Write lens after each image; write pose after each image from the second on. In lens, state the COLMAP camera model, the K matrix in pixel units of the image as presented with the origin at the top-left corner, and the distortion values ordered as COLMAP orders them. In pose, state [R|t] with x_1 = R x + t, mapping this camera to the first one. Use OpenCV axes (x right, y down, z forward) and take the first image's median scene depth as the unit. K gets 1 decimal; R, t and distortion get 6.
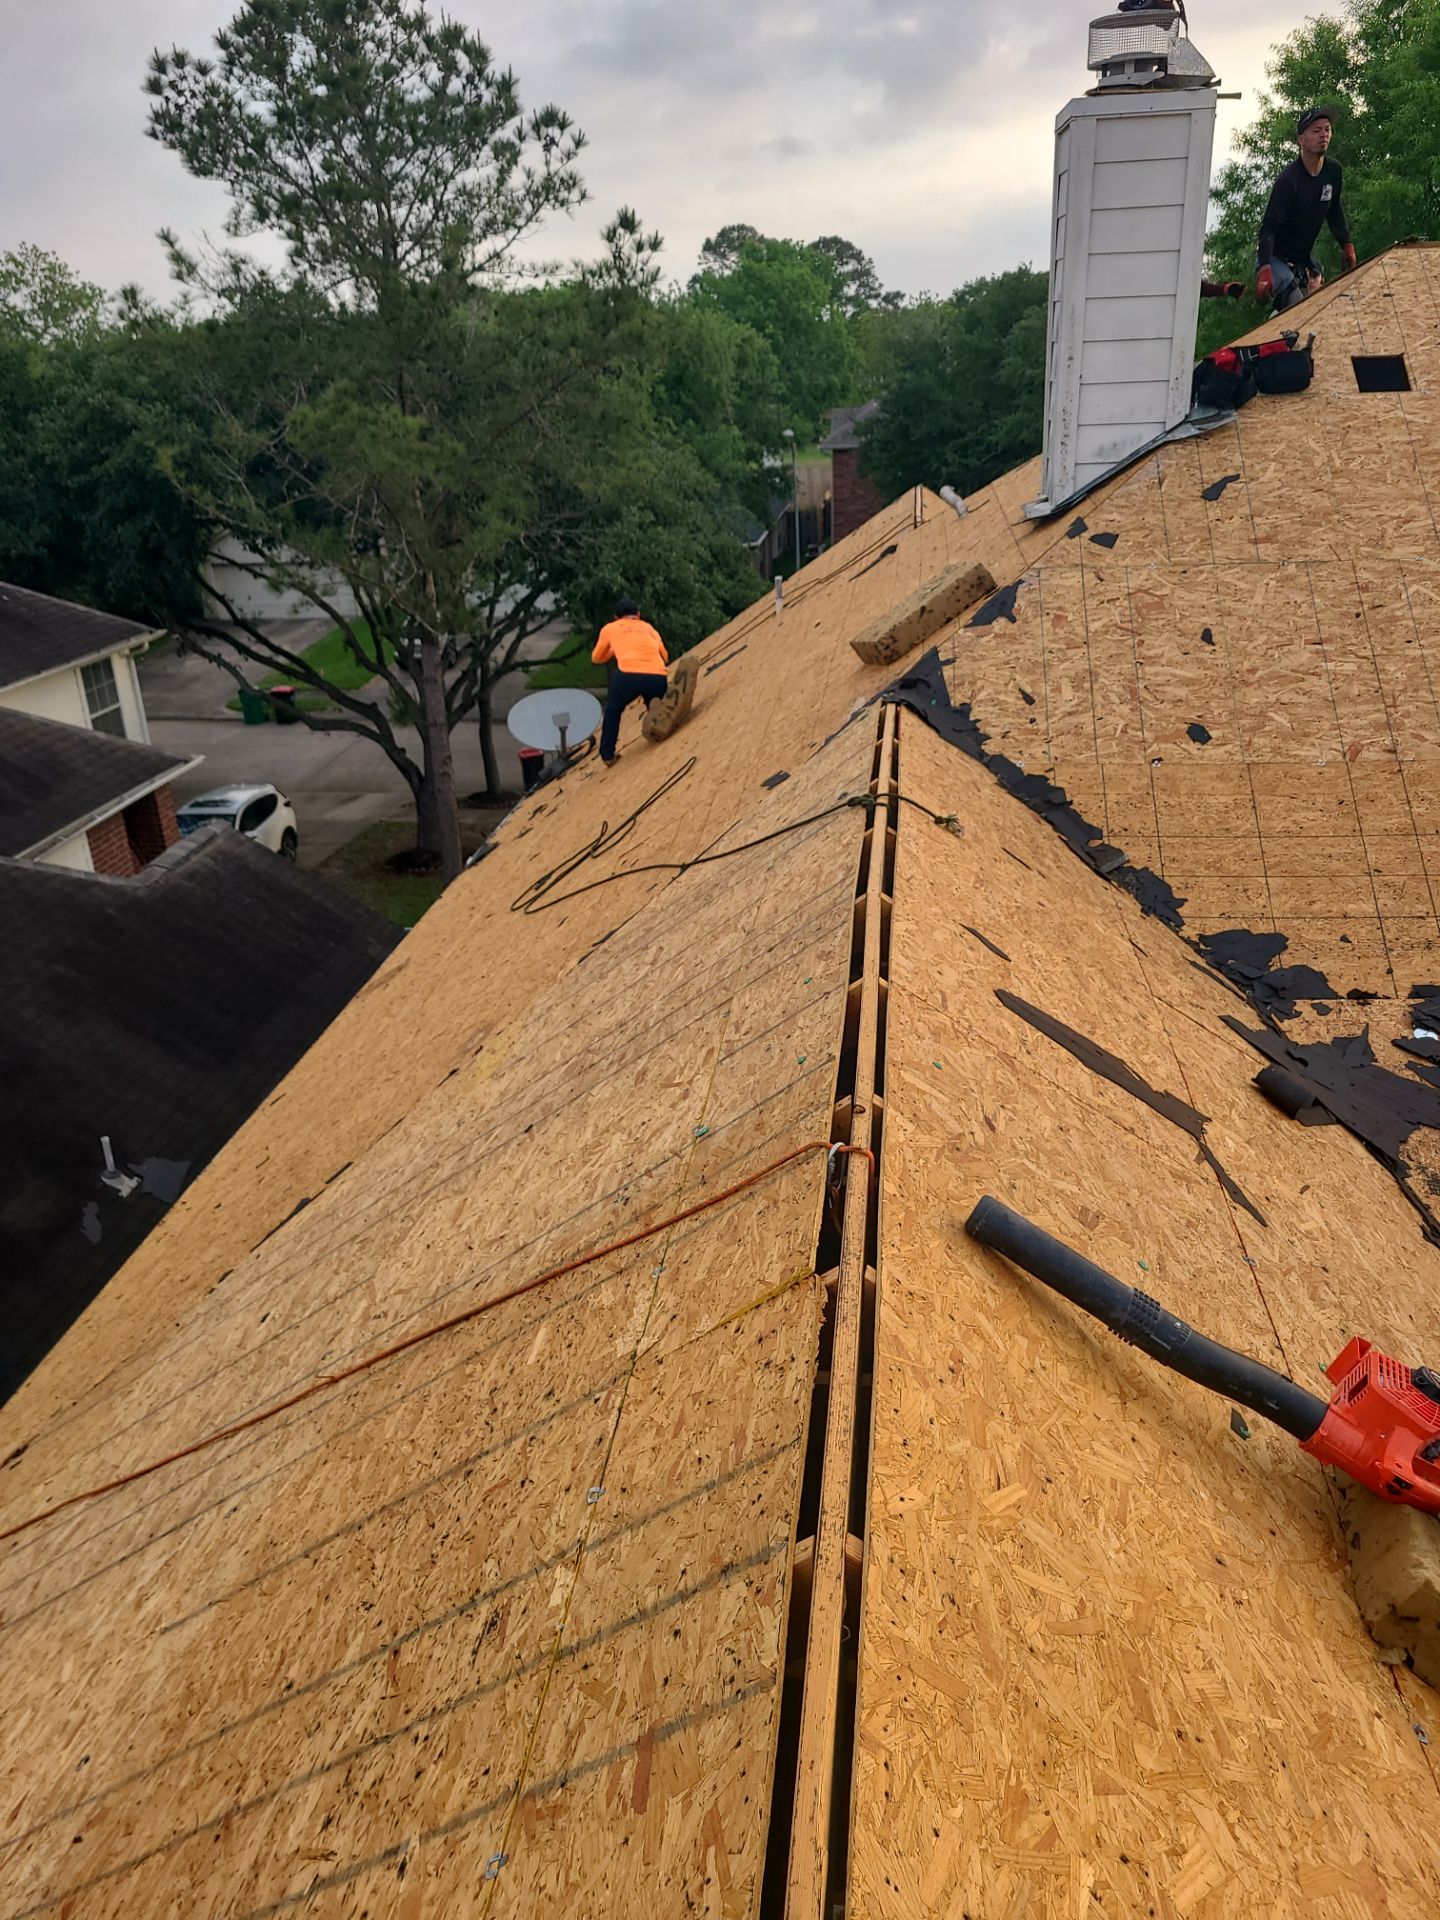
lens RADIAL K [[1416.5, 0, 770.3], [0, 1416.5, 953.5], [0, 0, 1]] dist [0.054782, -0.038424]
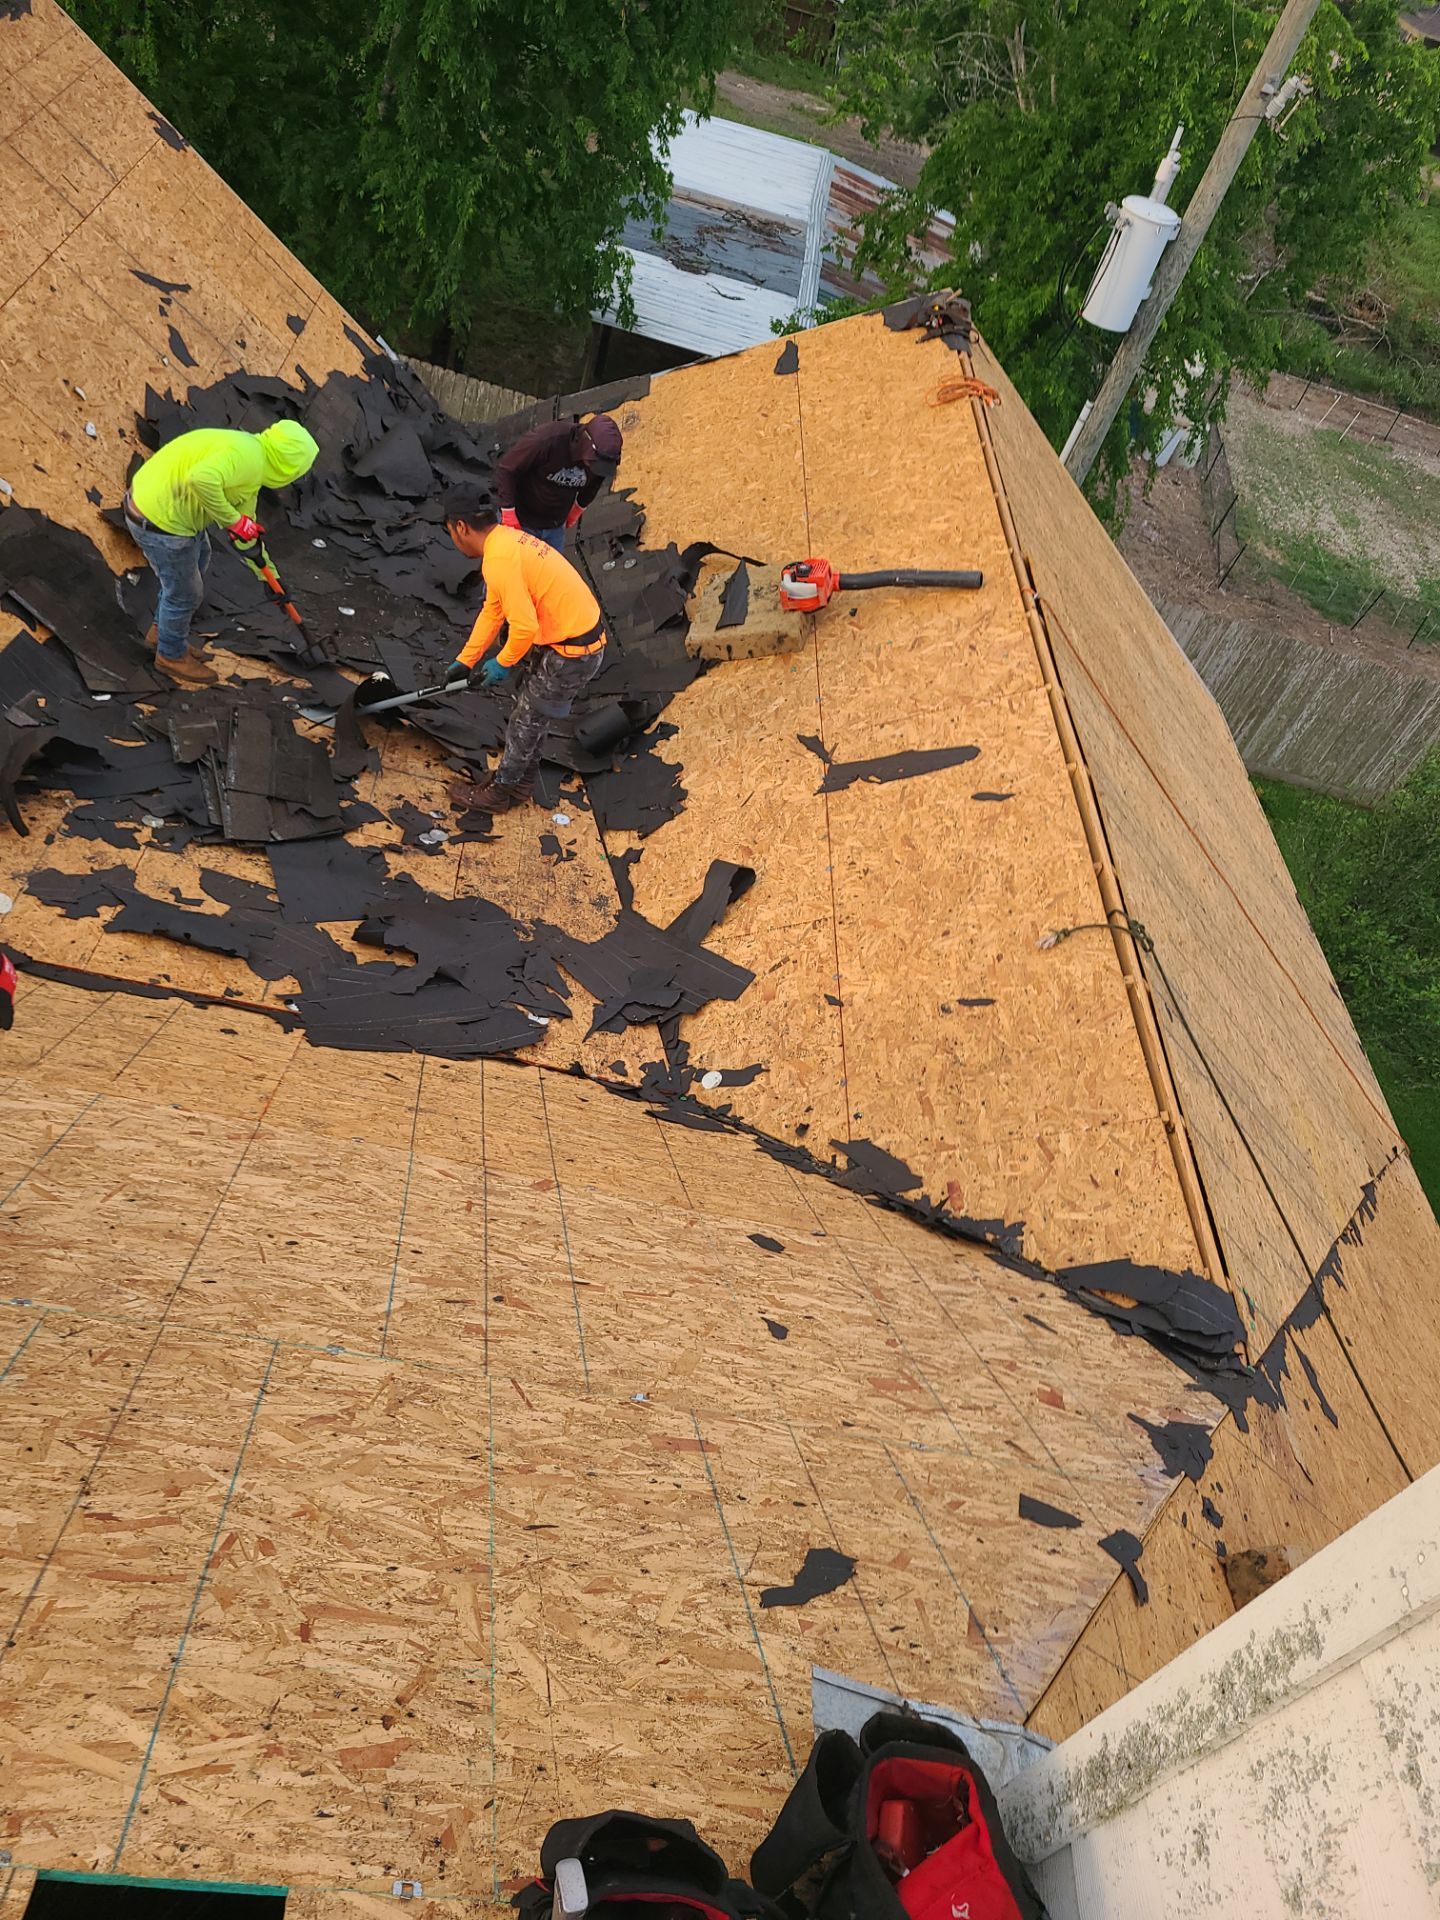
lens RADIAL K [[1428.6, 0, 720.0], [0, 1428.6, 960.0], [0, 0, 1]] dist [0.054569, -0.040317]
pose [[-0.960473, -0.121599, -0.250409, 0.576766], [-0.277645, 0.353493, 0.893284, -0.887029], [-0.020105, 0.927500, -0.373282, 1.299903]]
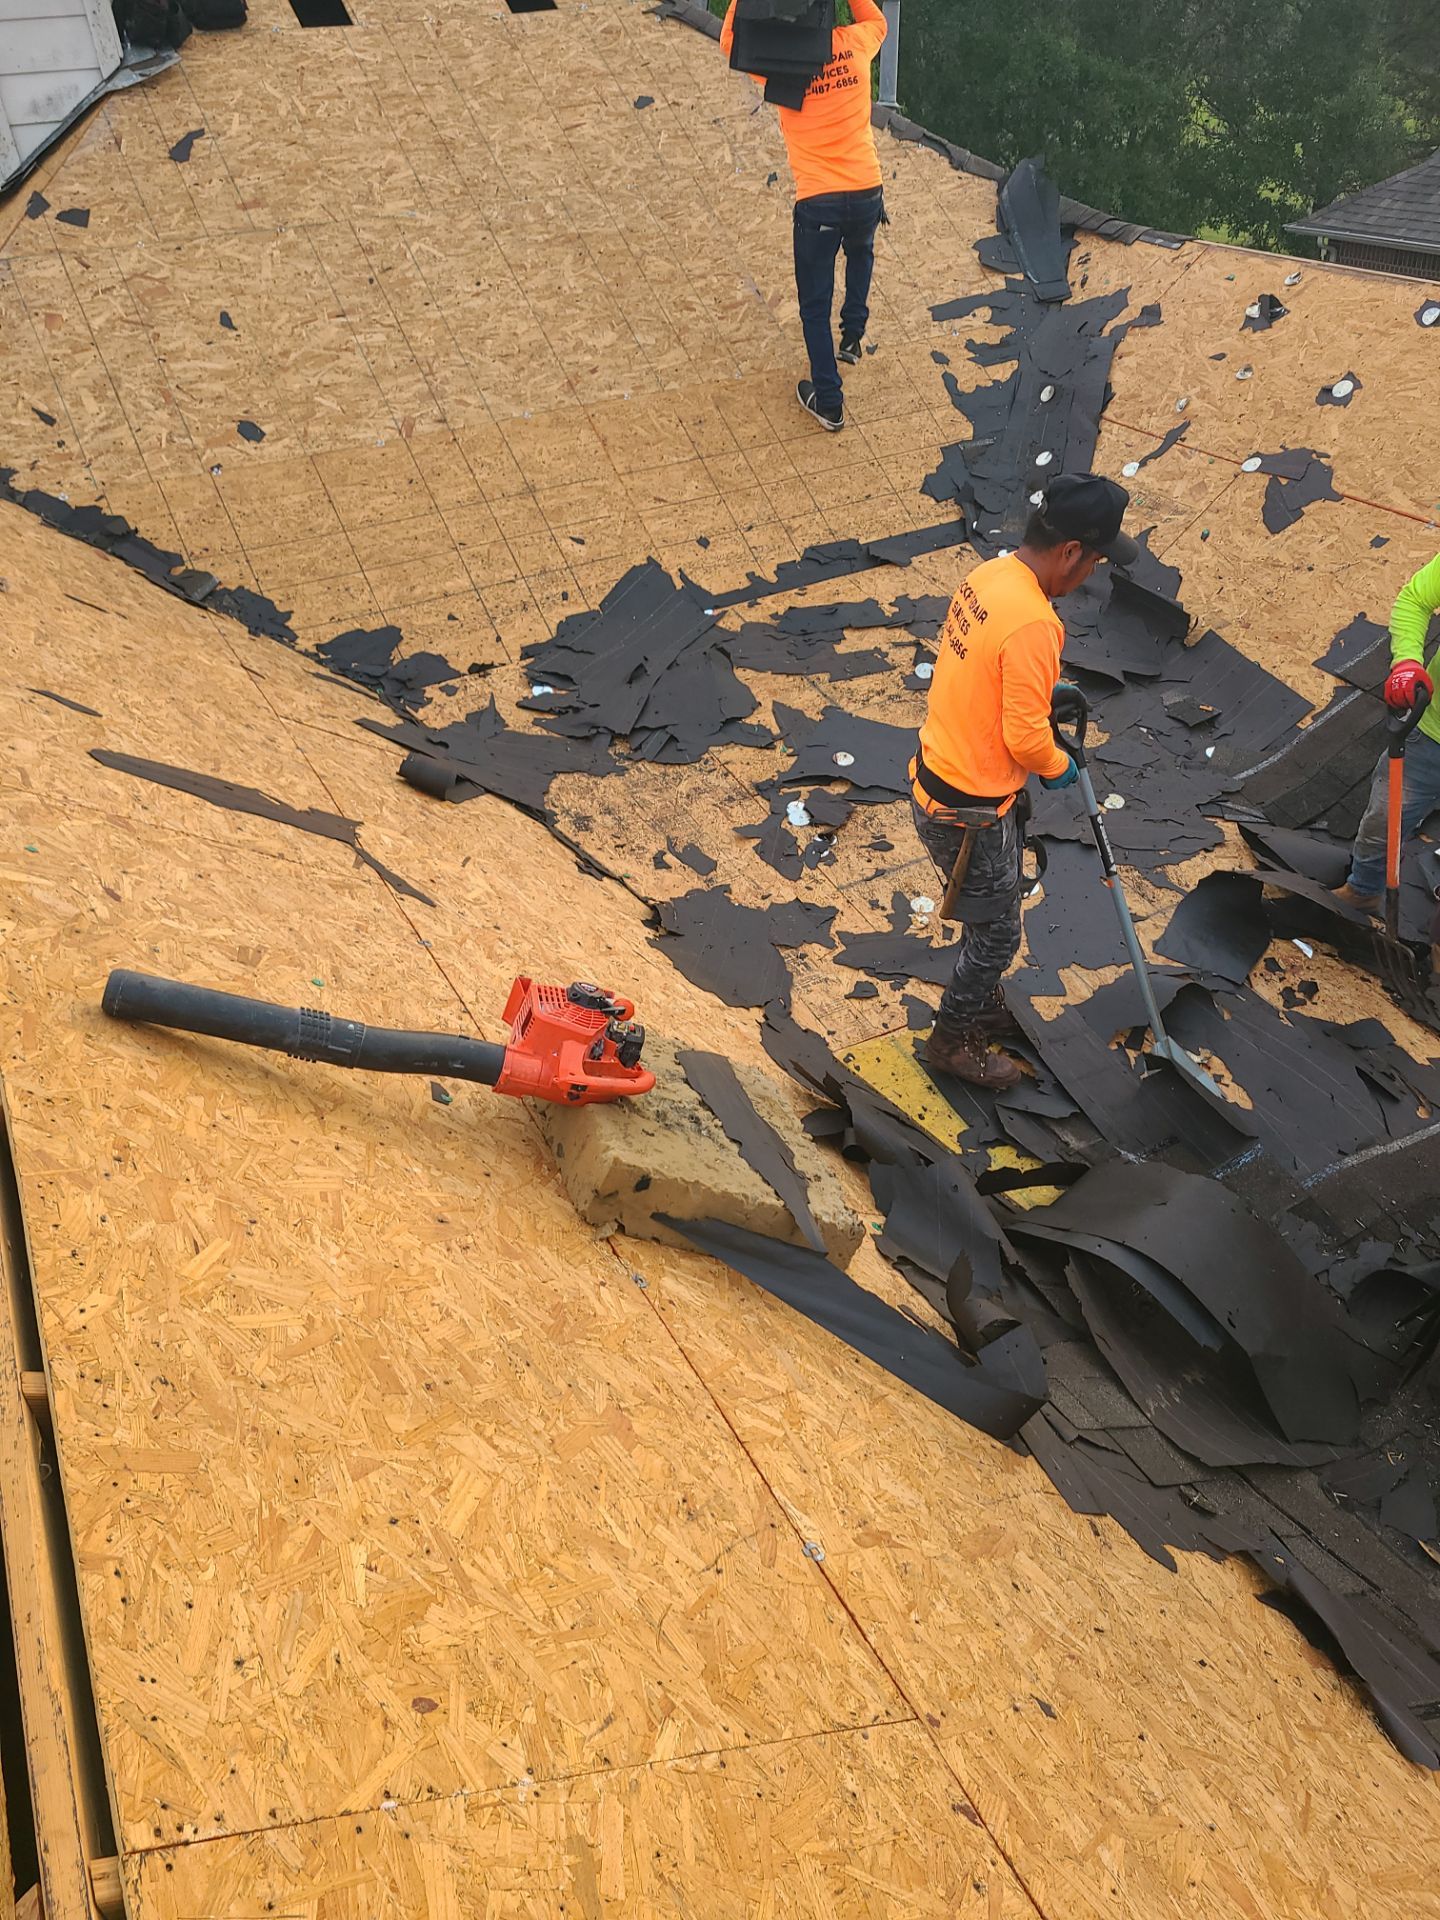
lens RADIAL K [[1401.8, 0, 741.1], [0, 1401.8, 935.7], [0, 0, 1]] dist [0.053415, -0.029636]
pose [[0.827550, -0.320266, 0.461075, 0.036929], [0.232587, 0.943099, 0.237629, 0.014017], [-0.510944, -0.089410, 0.854952, 0.010422]]
